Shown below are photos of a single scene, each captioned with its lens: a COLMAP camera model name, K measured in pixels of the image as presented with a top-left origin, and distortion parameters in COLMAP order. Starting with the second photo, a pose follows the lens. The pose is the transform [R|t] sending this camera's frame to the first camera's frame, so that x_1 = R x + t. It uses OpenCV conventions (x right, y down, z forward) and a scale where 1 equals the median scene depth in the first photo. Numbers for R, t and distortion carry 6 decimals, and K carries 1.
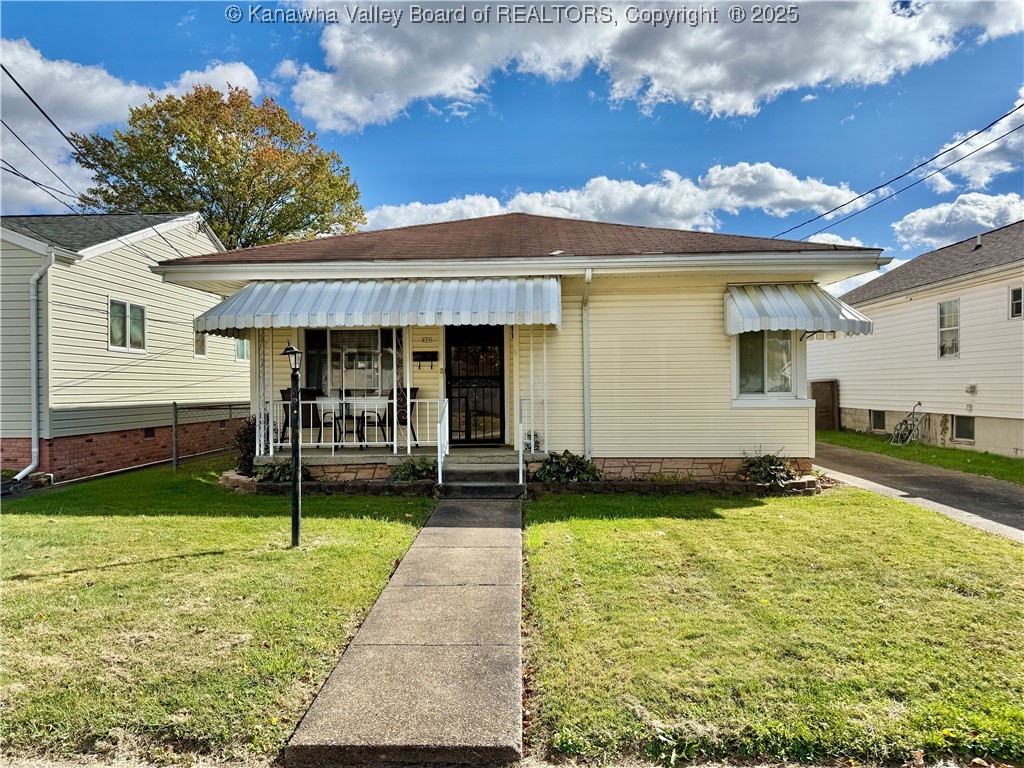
lens RADIAL K [[742.2, 0, 512.0], [0, 742.2, 384.0], [0, 0, 1]] dist [0.084357, -0.134667]
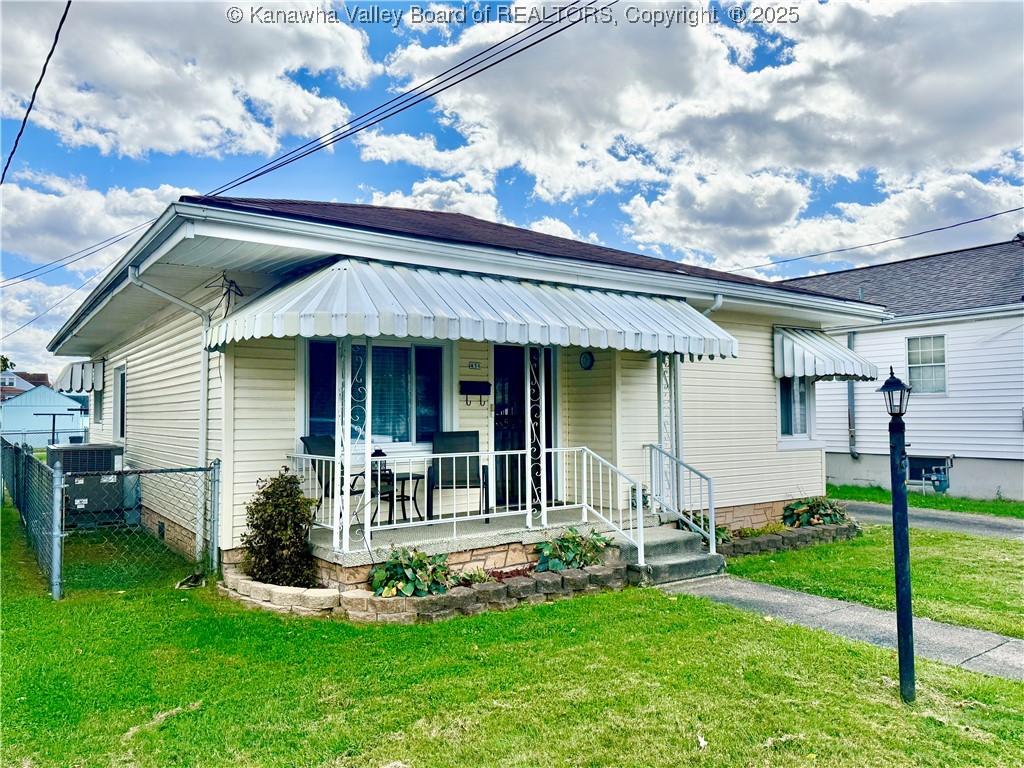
lens RADIAL K [[716.5, 0, 512.0], [0, 716.5, 384.0], [0, 0, 1]] dist [0.063713, 0.000561]
pose [[0.789188, 0.030909, 0.613373, -0.580506], [-0.003484, 0.998942, -0.045855, -0.009594], [-0.614141, 0.034051, 0.788461, 0.462072]]
